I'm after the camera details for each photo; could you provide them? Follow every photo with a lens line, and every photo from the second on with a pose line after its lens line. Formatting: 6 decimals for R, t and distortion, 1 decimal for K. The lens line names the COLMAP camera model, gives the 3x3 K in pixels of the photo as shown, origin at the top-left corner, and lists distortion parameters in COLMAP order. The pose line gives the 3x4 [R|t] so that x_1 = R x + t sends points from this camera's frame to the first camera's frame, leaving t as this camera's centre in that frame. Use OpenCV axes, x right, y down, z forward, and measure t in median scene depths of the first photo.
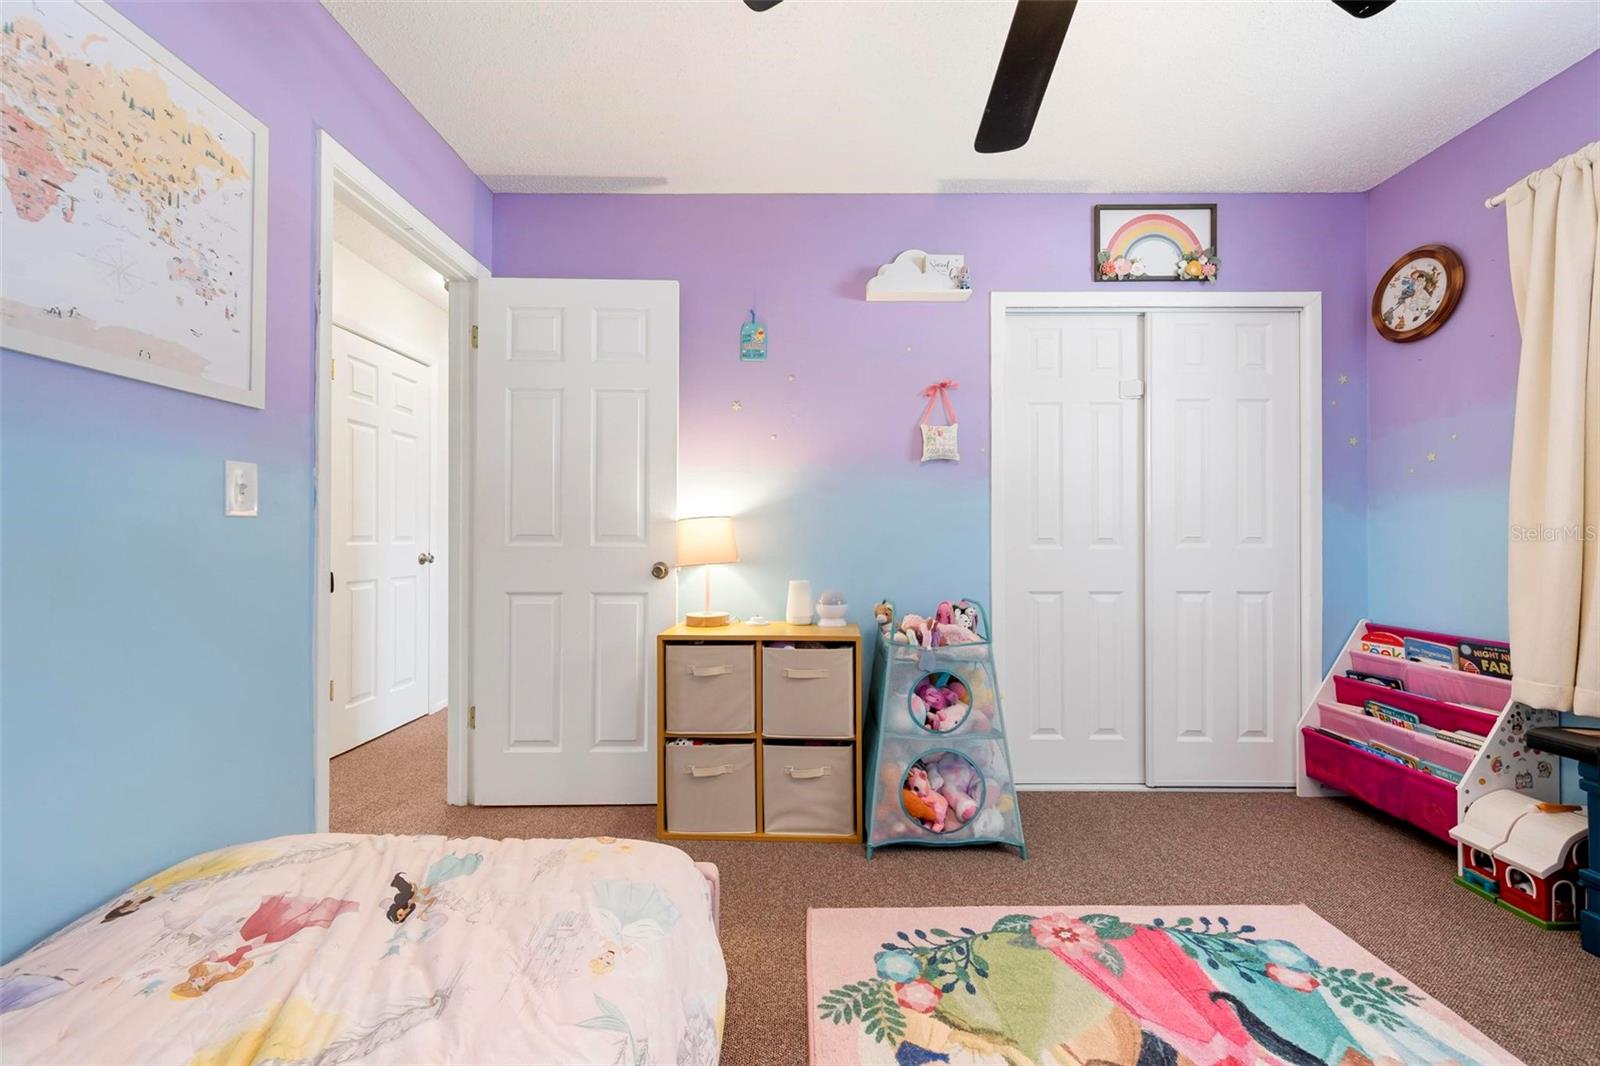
lens RADIAL K [[621.7, 0, 804.6], [0, 621.7, 535.9], [0, 0, 1]] dist [-0.001246, -0.000460]
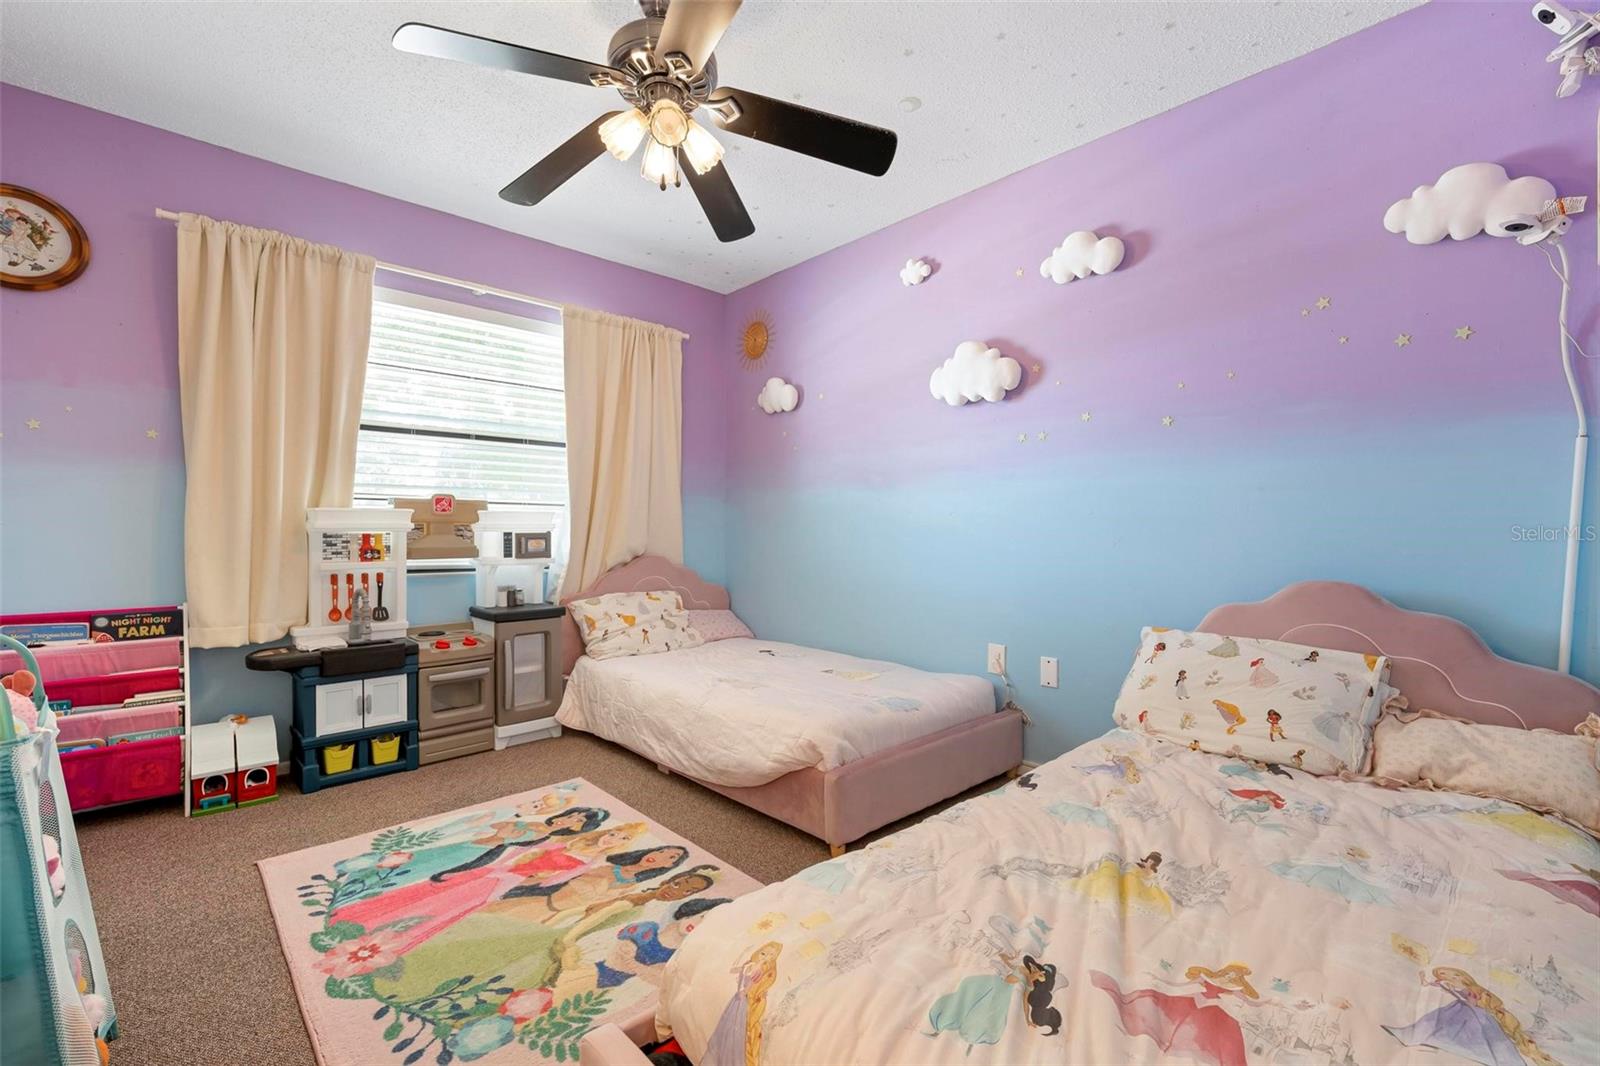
lens RADIAL K [[689.0, 0, 804.0], [0, 689.0, 532.1], [0, 0, 1]] dist [-0.000017, -0.000220]
pose [[-0.681076, -0.002687, 0.732207, -0.732910], [-0.007247, 0.999969, -0.003071, 0.039907], [-0.732177, -0.007398, -0.681075, 1.227638]]
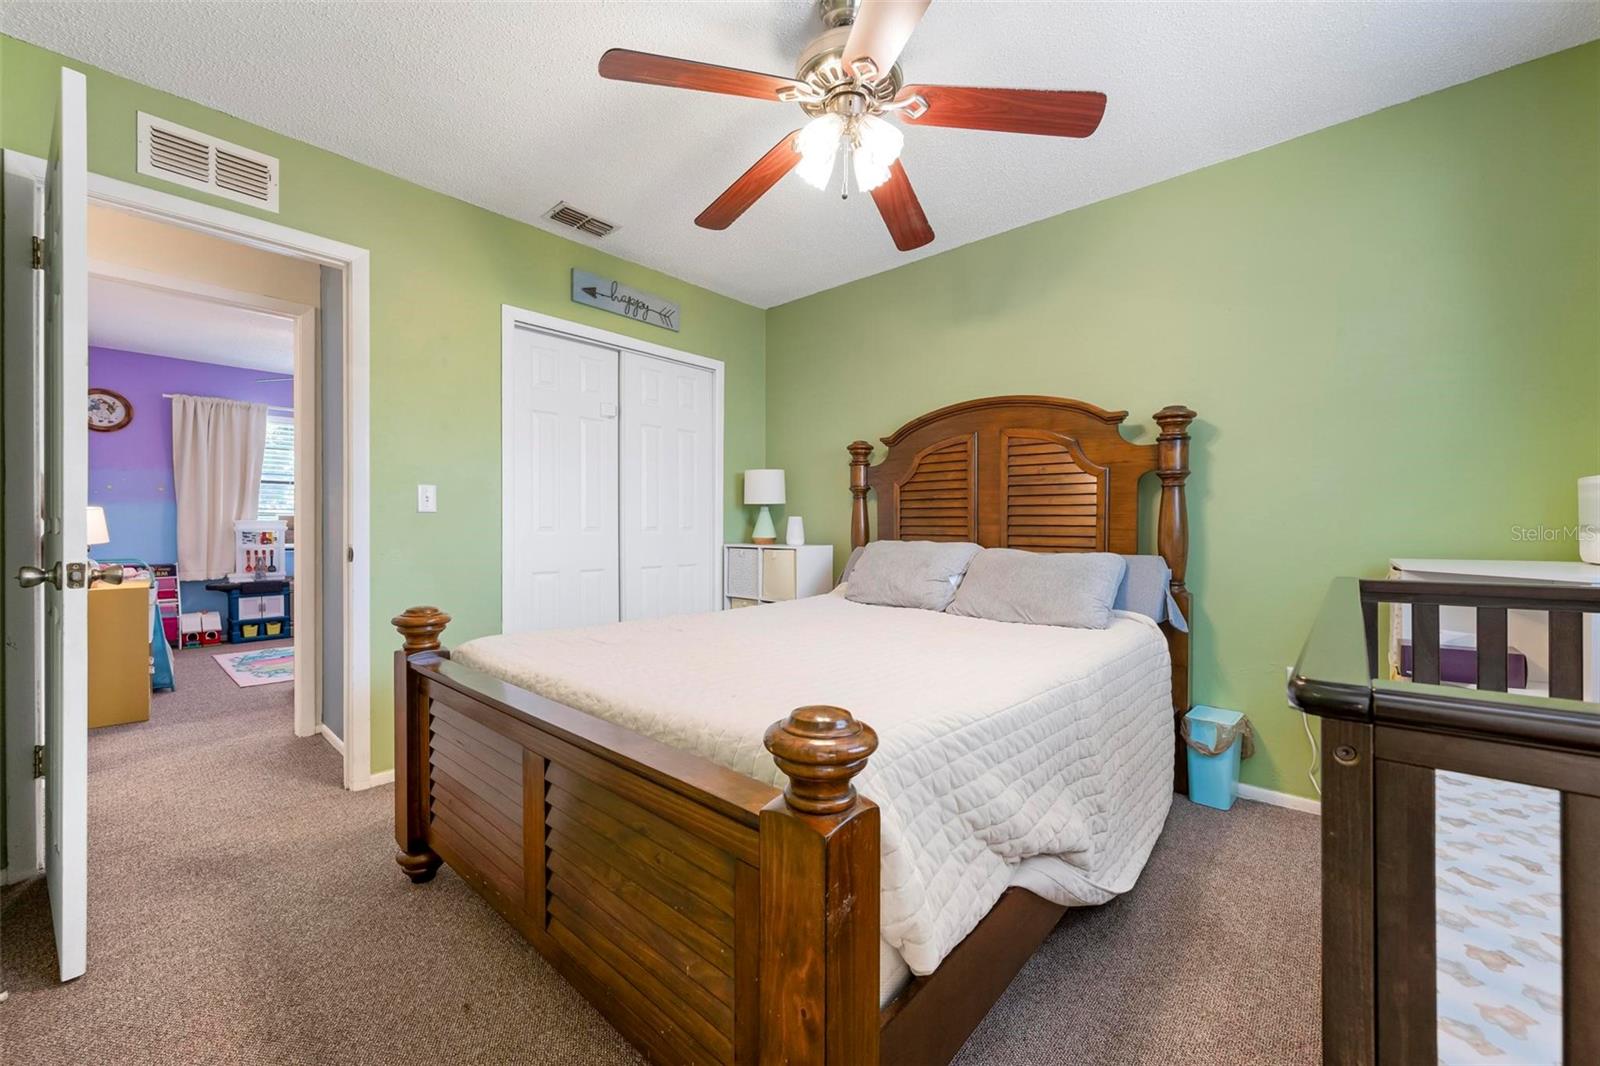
lens RADIAL K [[621.7, 0, 801.0], [0, 621.7, 531.6], [0, 0, 1]] dist [-0.001246, -0.000460]
pose [[-0.746167, -0.005659, 0.665735, -3.276352], [-0.003927, 0.999984, 0.004098, 0.018696], [-0.665747, 0.000444, -0.746177, 1.443364]]
